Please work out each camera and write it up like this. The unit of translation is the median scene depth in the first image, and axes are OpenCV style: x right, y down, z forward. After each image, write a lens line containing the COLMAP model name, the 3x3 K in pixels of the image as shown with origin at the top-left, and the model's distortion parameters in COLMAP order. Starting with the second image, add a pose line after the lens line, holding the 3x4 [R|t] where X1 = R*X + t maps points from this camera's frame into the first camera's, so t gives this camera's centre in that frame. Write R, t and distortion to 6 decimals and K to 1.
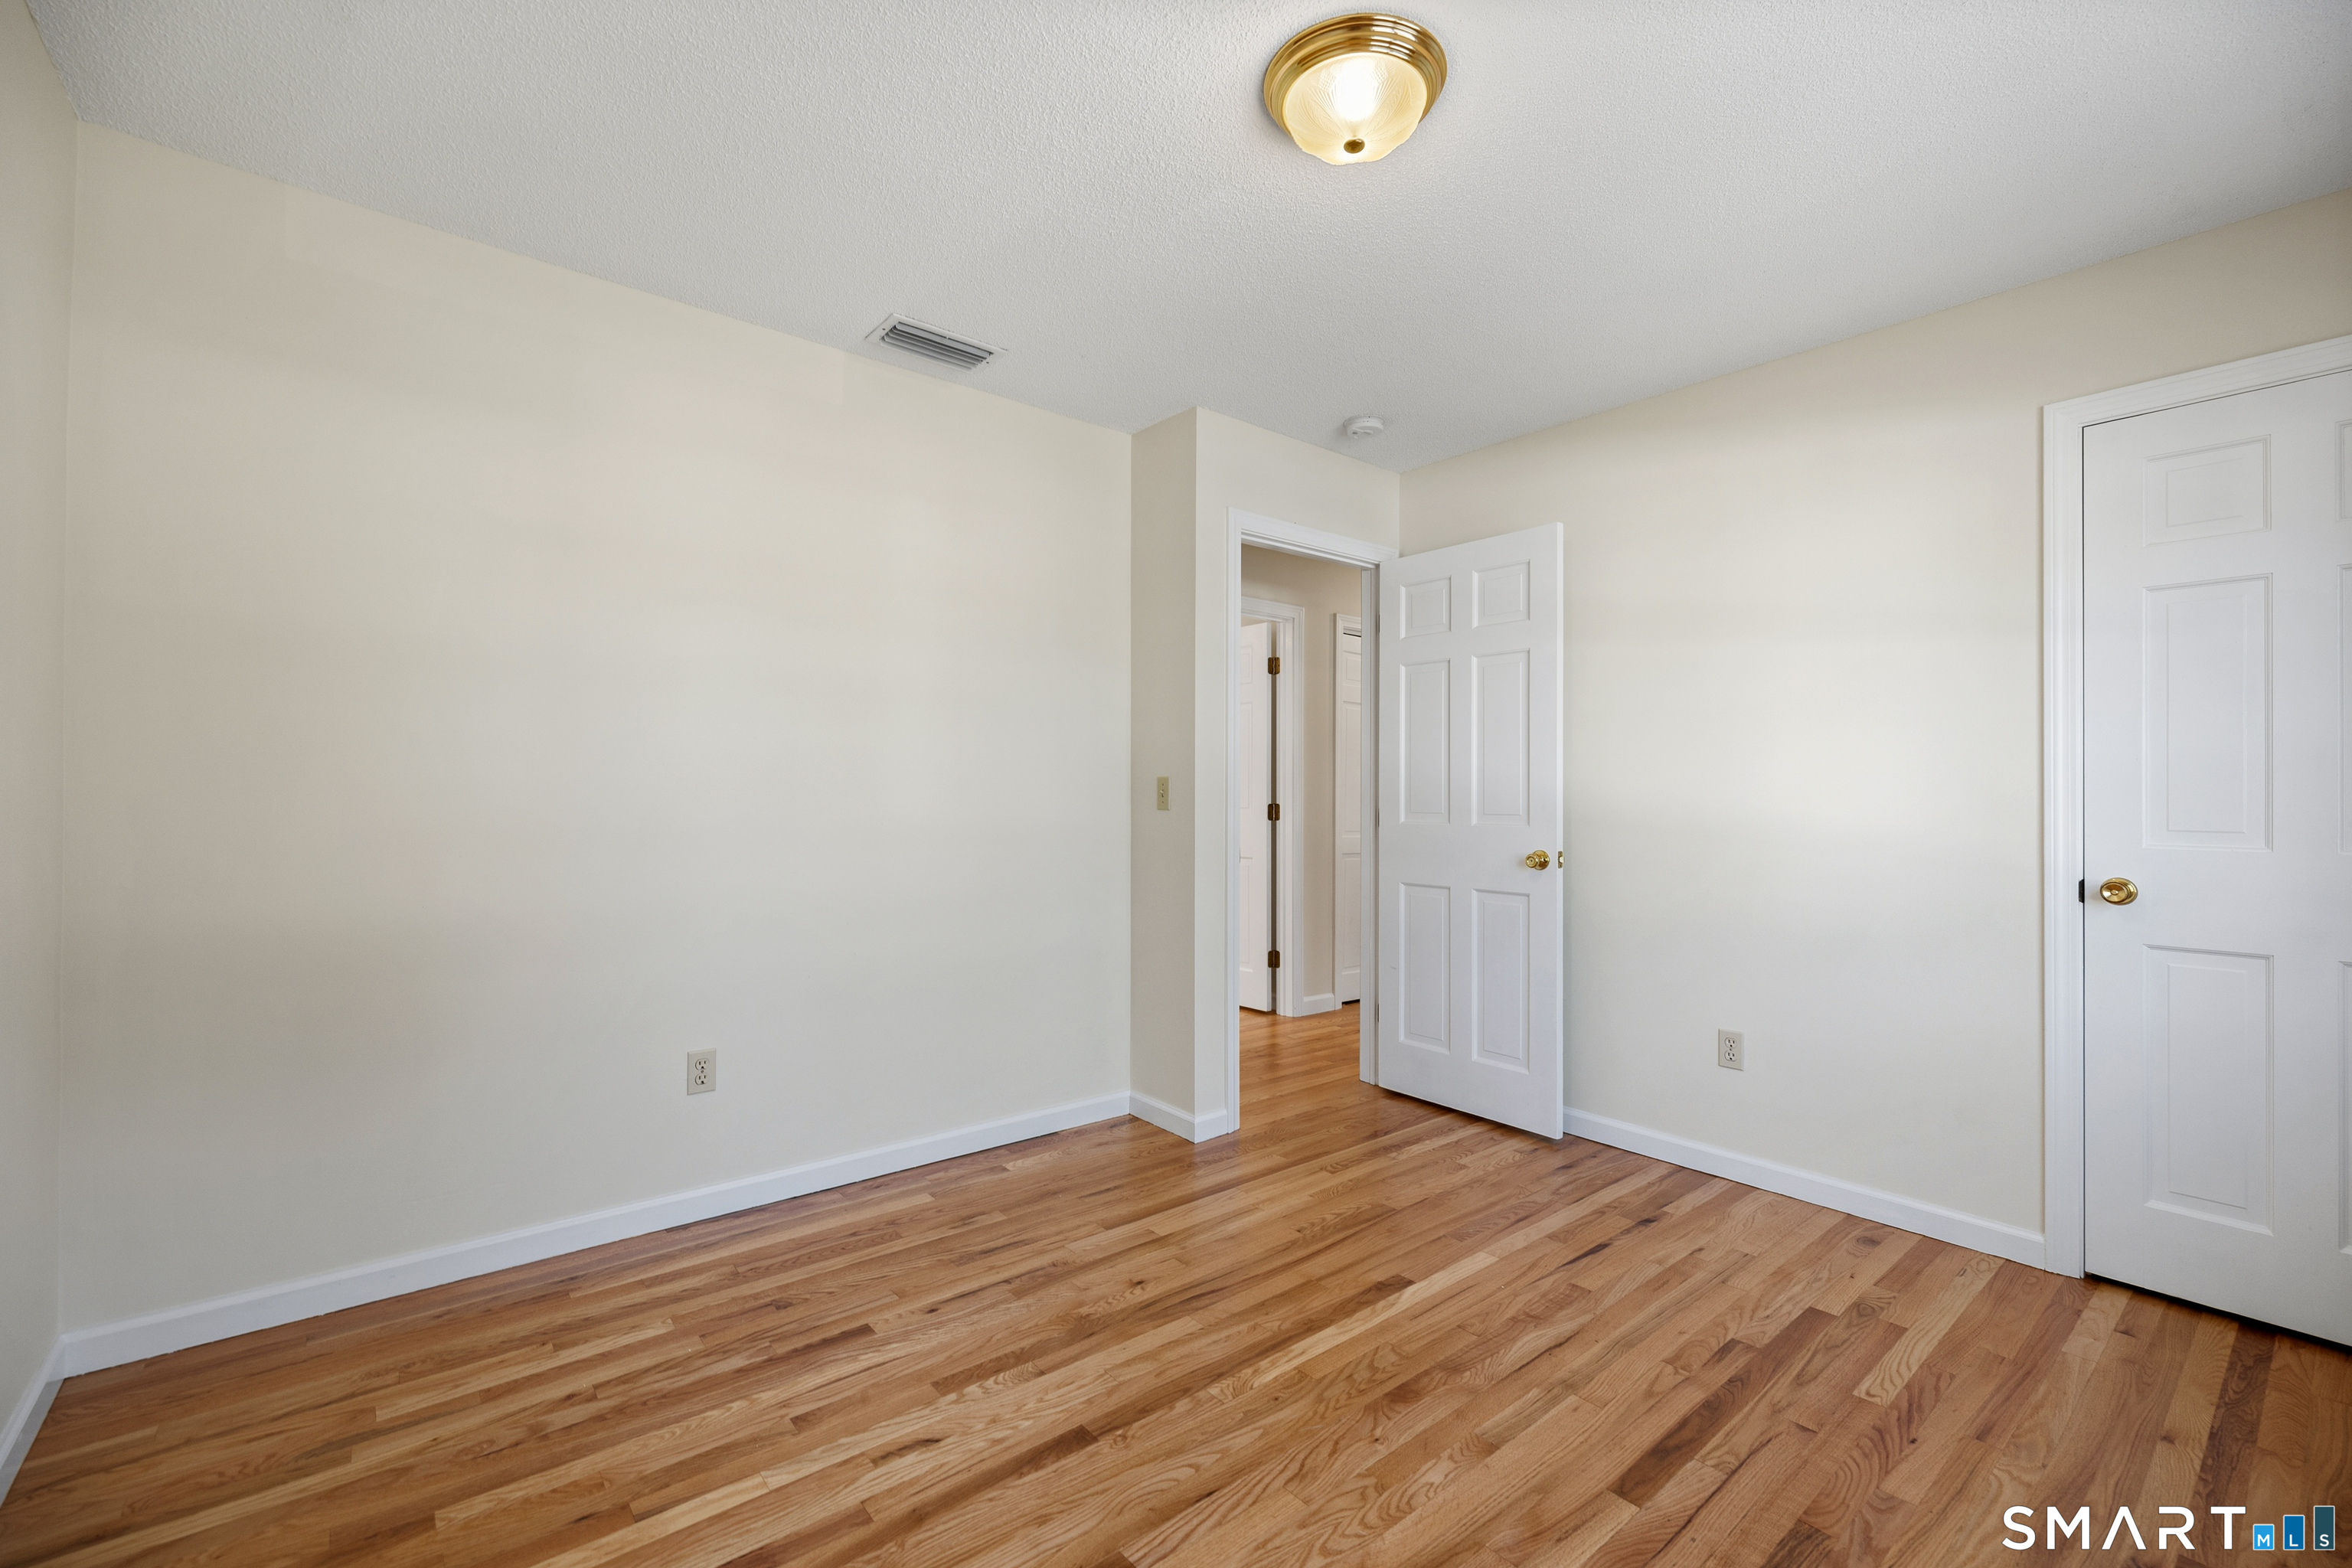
lens RADIAL K [[987.2, 0, 1199.1], [0, 987.2, 783.1], [0, 0, 1]] dist [0.000404, -0.000125]
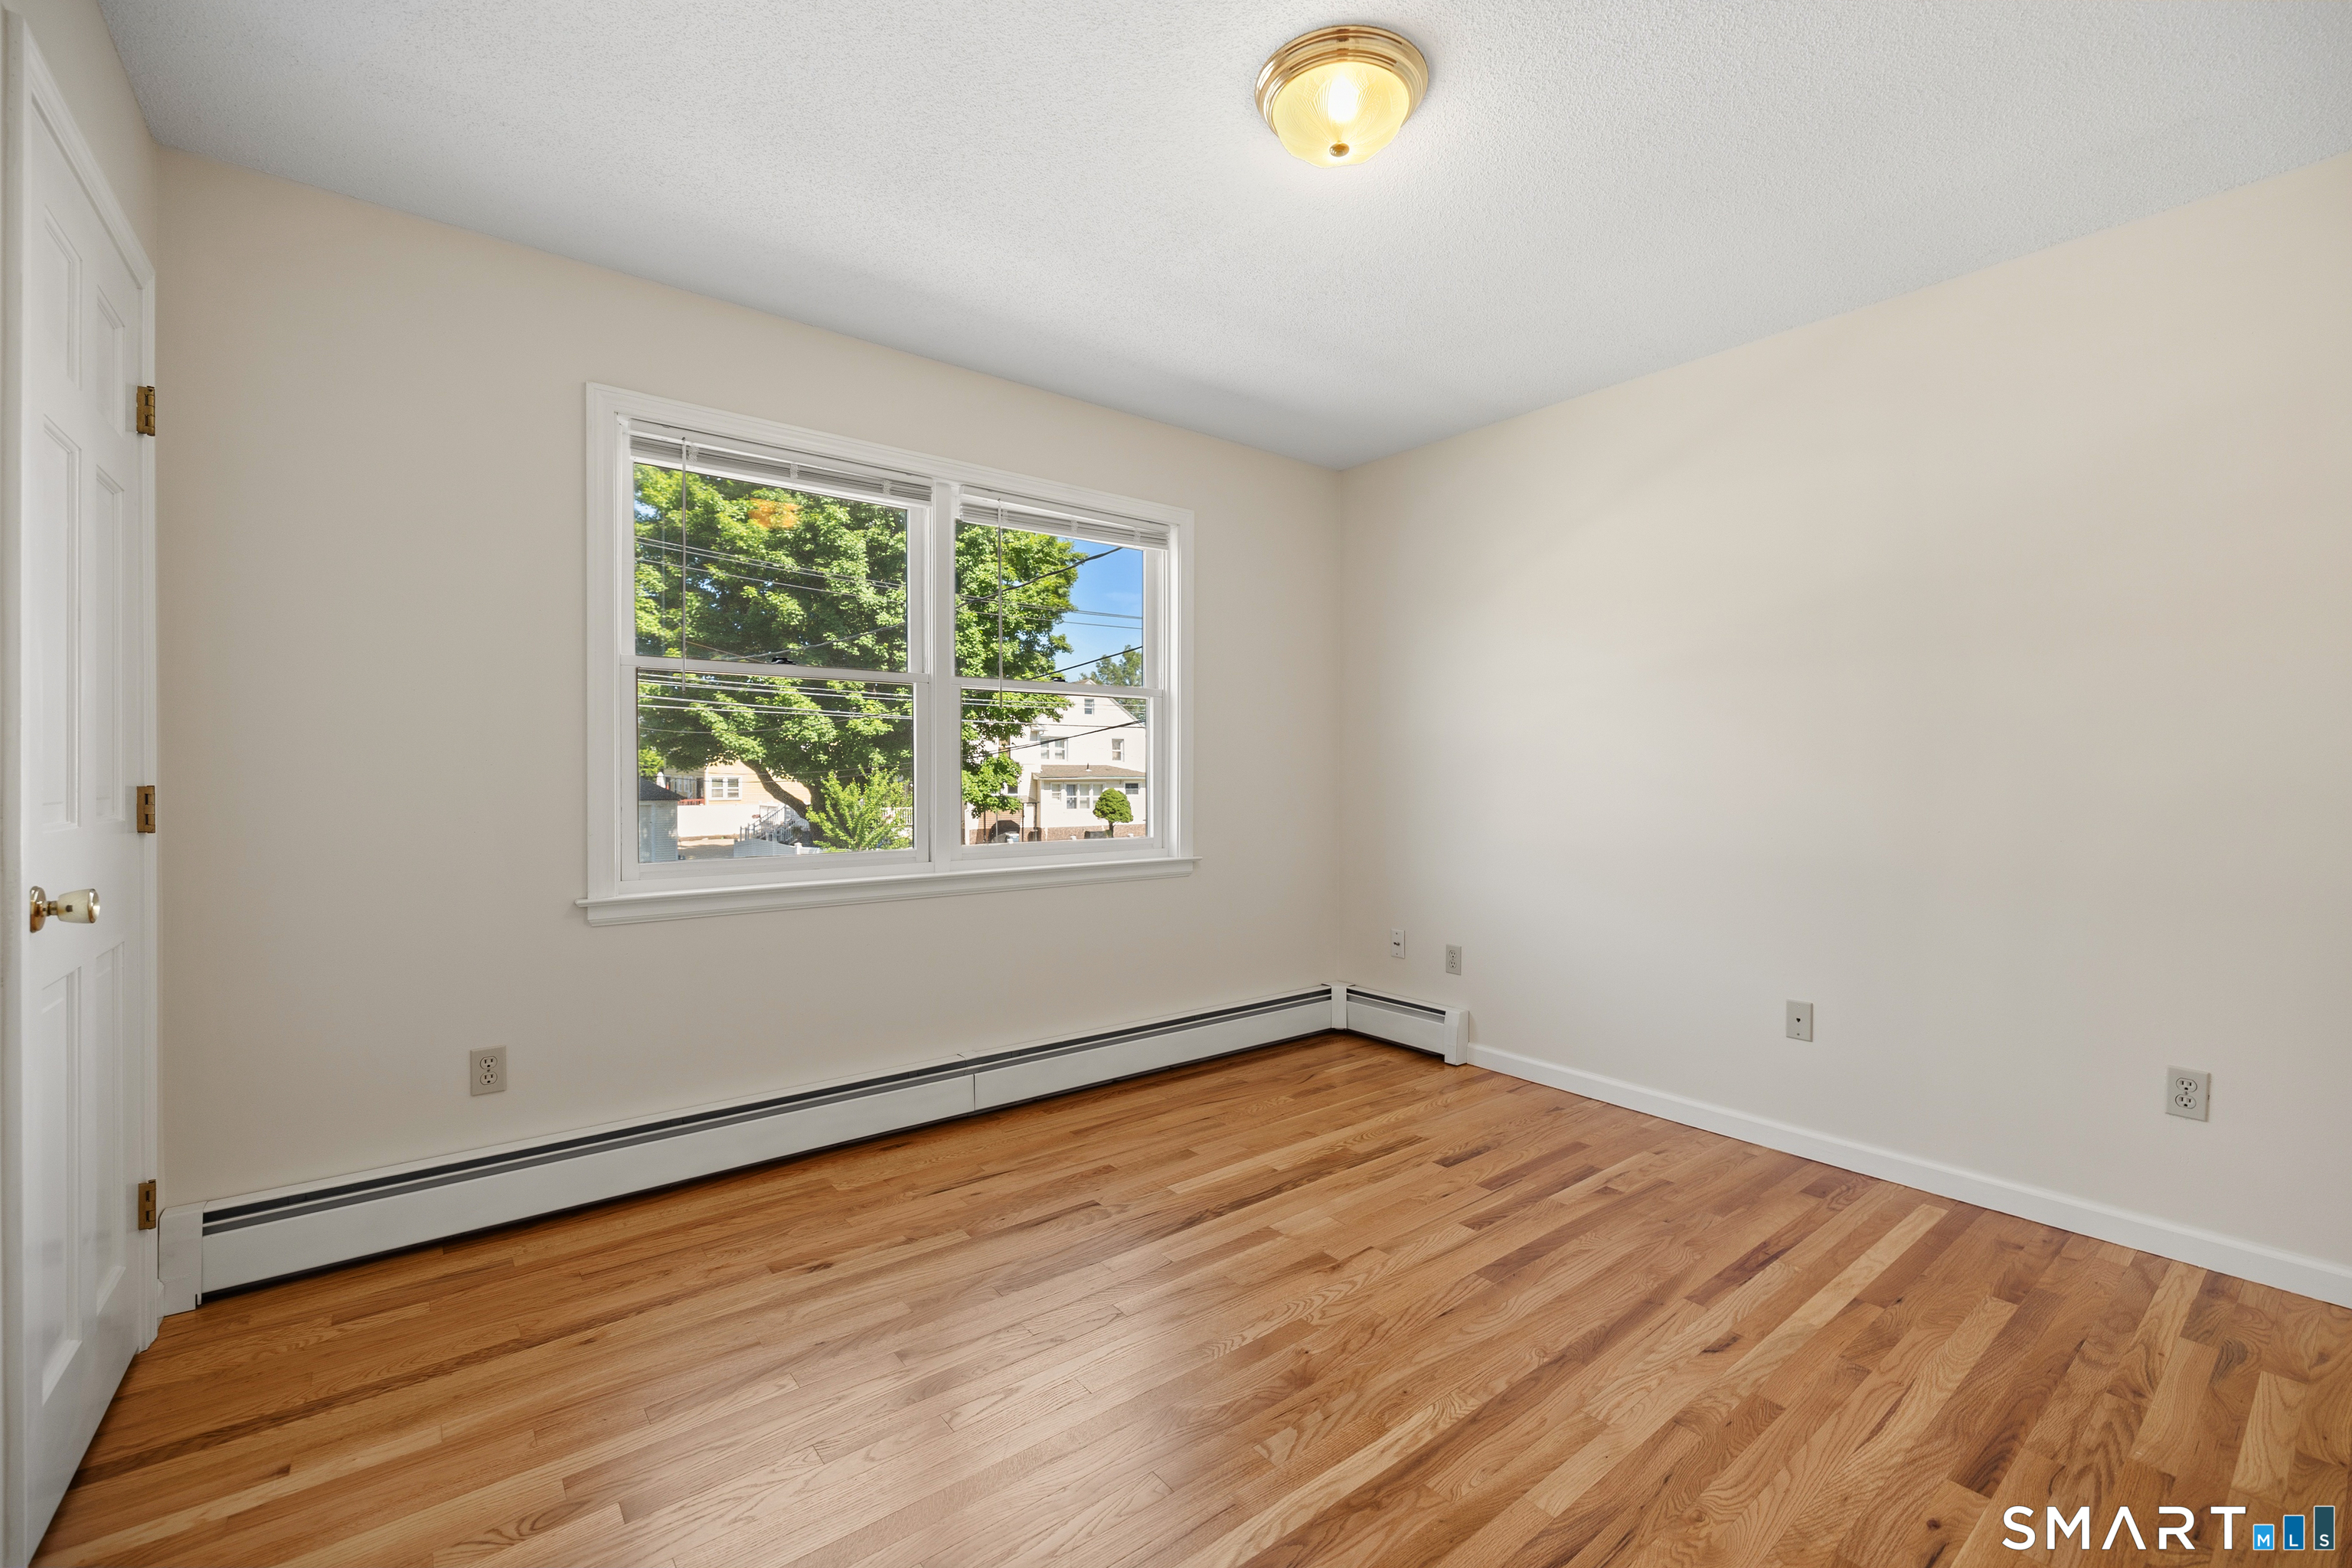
lens RADIAL K [[987.2, 0, 1199.1], [0, 987.2, 783.1], [0, 0, 1]] dist [0.000404, -0.000125]
pose [[-0.999723, -0.010341, 0.021149, 0.259716], [-0.010281, 0.999943, 0.002918, 0.028827], [-0.021178, 0.002699, -0.999772, 1.928192]]
